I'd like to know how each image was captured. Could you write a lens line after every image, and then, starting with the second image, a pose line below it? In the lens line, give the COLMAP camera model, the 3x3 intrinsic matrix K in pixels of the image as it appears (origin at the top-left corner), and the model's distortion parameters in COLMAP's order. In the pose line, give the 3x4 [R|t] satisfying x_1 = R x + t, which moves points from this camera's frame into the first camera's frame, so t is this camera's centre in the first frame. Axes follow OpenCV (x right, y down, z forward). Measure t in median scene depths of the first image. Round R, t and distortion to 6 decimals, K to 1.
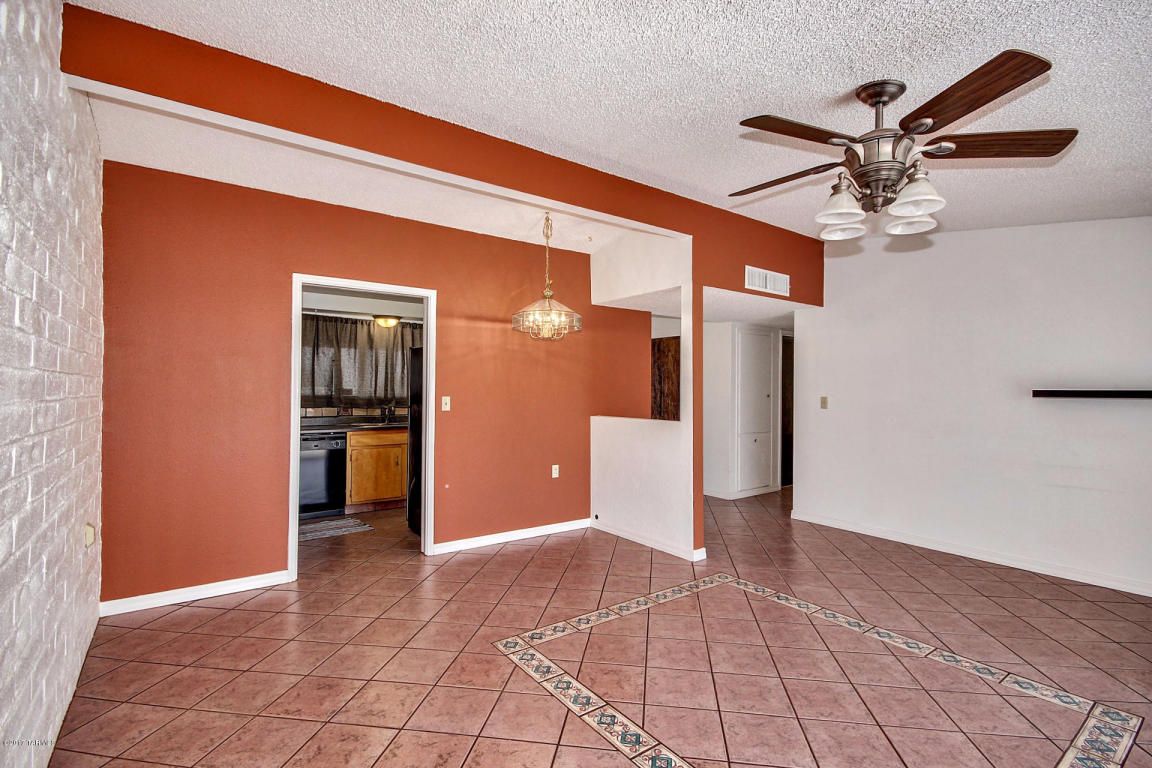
lens RADIAL K [[542.9, 0, 579.3], [0, 542.9, 389.6], [0, 0, 1]] dist [0.015384, -0.005263]
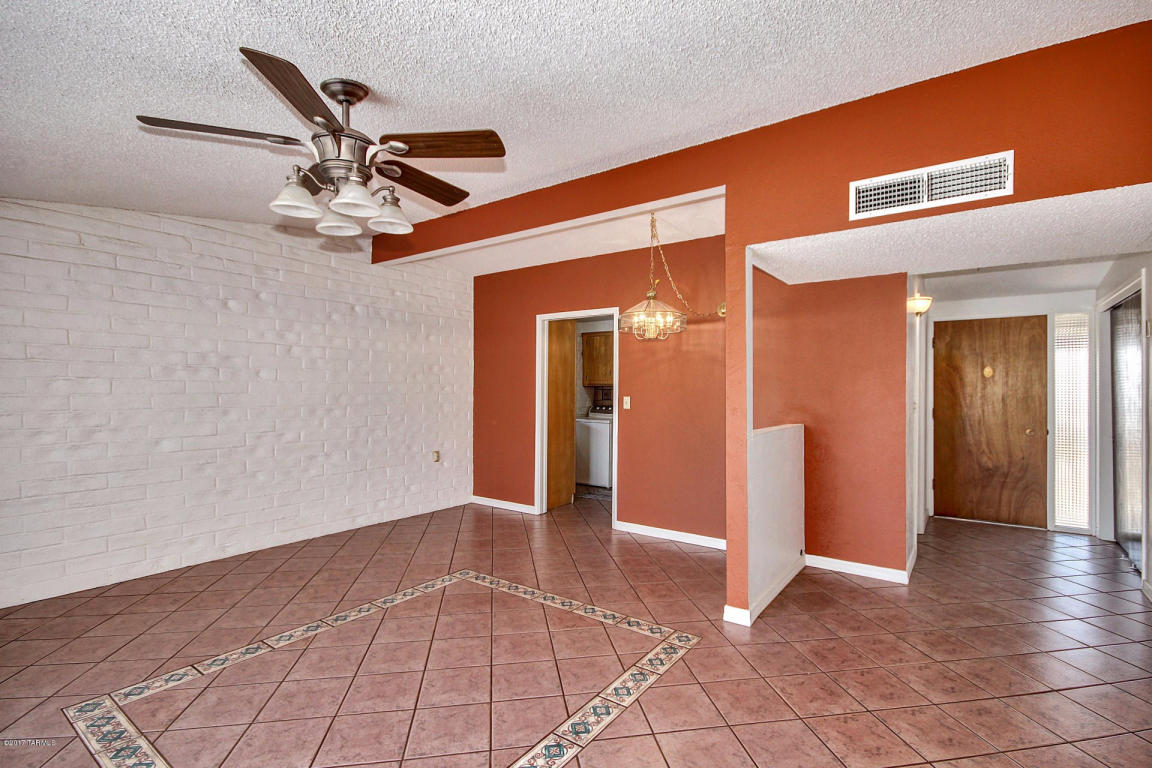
lens RADIAL K [[542.9, 0, 581.4], [0, 542.9, 391.1], [0, 0, 1]] dist [0.015384, -0.005263]
pose [[0.284987, 0.001412, -0.958530, 0.872640], [0.006004, 0.999977, 0.003259, -0.003557], [0.958513, -0.006684, 0.284972, 0.597131]]
